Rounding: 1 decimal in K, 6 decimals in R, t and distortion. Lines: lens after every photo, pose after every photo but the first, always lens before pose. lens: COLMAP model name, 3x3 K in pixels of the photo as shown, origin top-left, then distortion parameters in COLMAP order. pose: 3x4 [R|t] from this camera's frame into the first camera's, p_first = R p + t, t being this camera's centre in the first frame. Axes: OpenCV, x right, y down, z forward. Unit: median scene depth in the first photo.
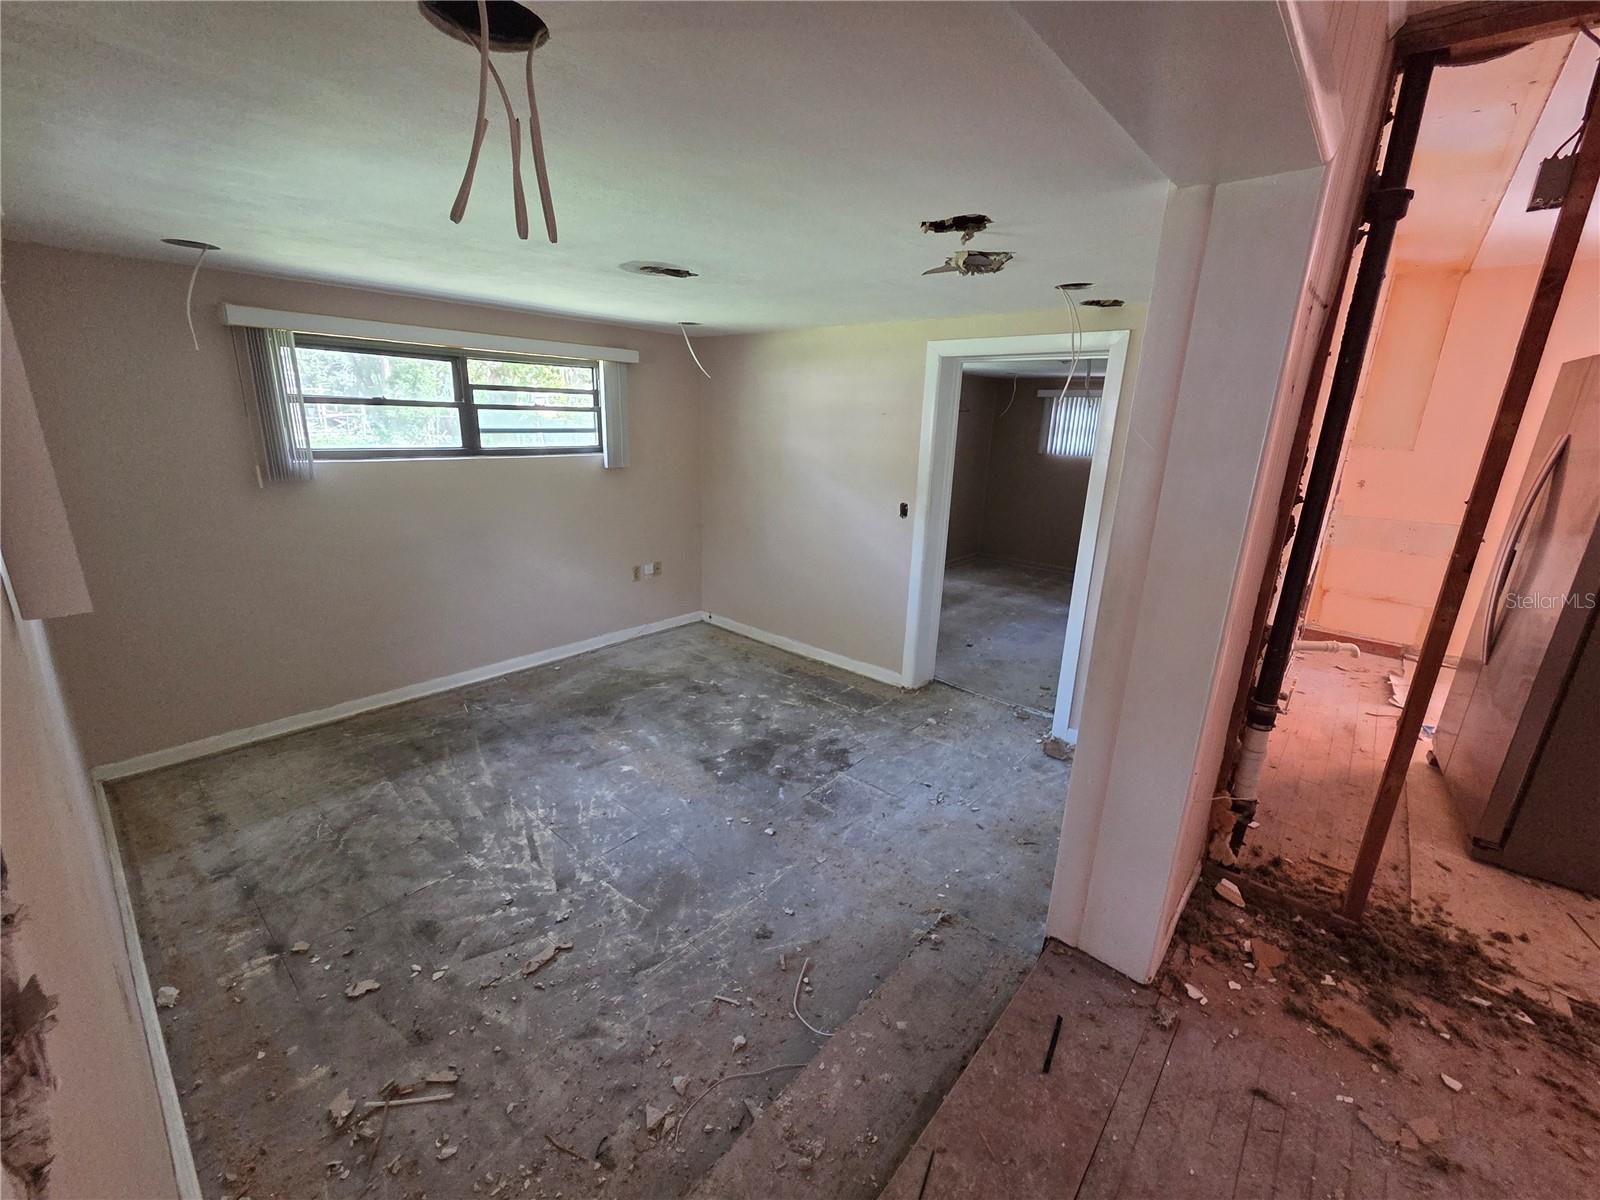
lens RADIAL K [[654.7, 0, 796.3], [0, 654.7, 595.2], [0, 0, 1]] dist [0.000851, 0.000165]
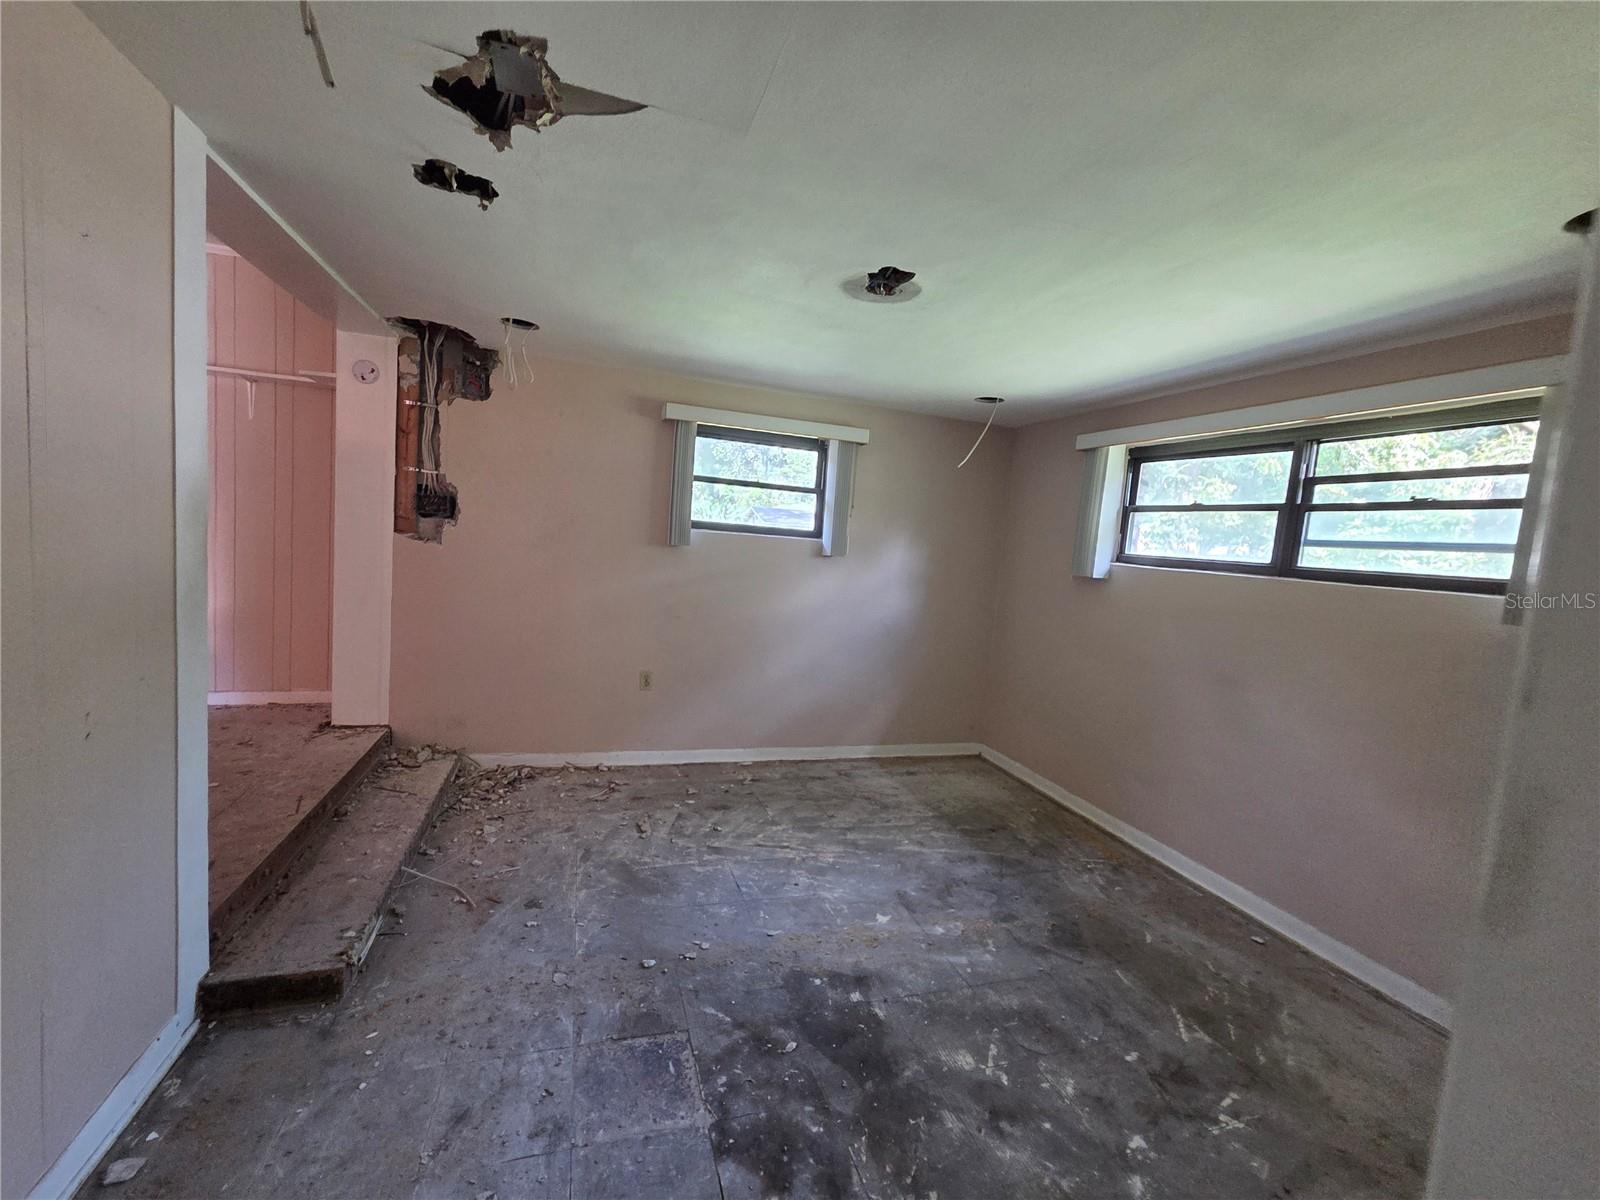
lens RADIAL K [[654.7, 0, 796.8], [0, 654.7, 592.6], [0, 0, 1]] dist [0.000851, 0.000165]
pose [[-0.499678, -0.000293, -0.866211, 0.452249], [-0.324606, 0.927192, 0.186937, -0.198258], [0.803089, 0.374586, -0.463393, 1.133767]]
